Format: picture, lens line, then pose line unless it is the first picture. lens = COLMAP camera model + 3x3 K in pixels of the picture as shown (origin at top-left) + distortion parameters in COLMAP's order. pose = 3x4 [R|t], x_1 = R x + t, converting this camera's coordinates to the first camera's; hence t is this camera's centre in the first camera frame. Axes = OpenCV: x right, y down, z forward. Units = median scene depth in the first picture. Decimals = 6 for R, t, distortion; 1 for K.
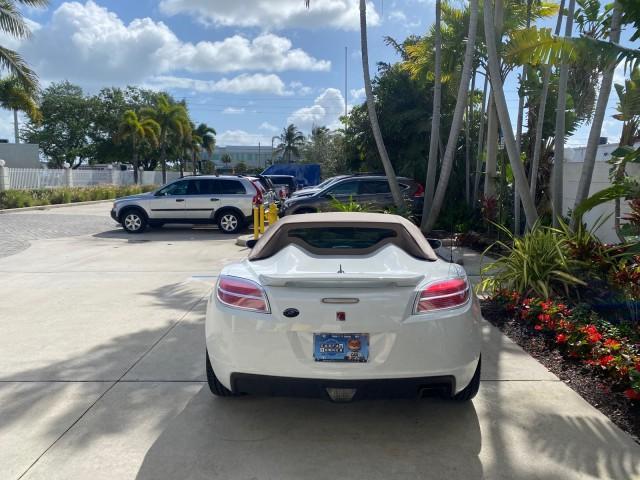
lens RADIAL K [[504.5, 0, 317.6], [0, 504.5, 229.8], [0, 0, 1]] dist [0.009677, -0.005266]
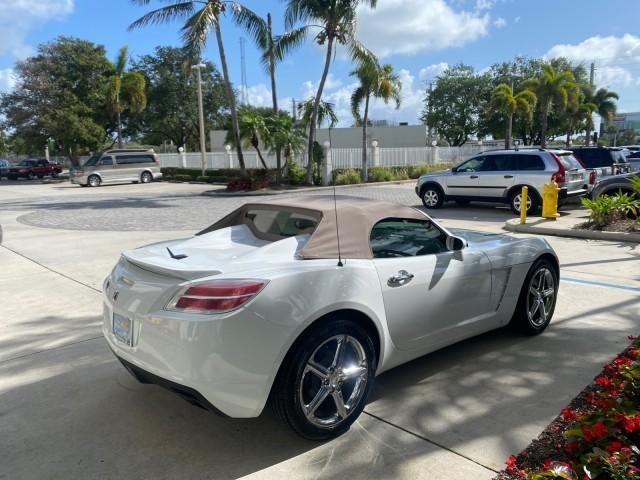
lens RADIAL K [[504.5, 0, 317.6], [0, 504.5, 229.8], [0, 0, 1]] dist [0.009677, -0.005266]
pose [[0.703858, 0.084283, -0.705322, 0.211906], [-0.050321, 0.996358, 0.068844, -0.010283], [0.708556, -0.012964, 0.705536, 0.120057]]
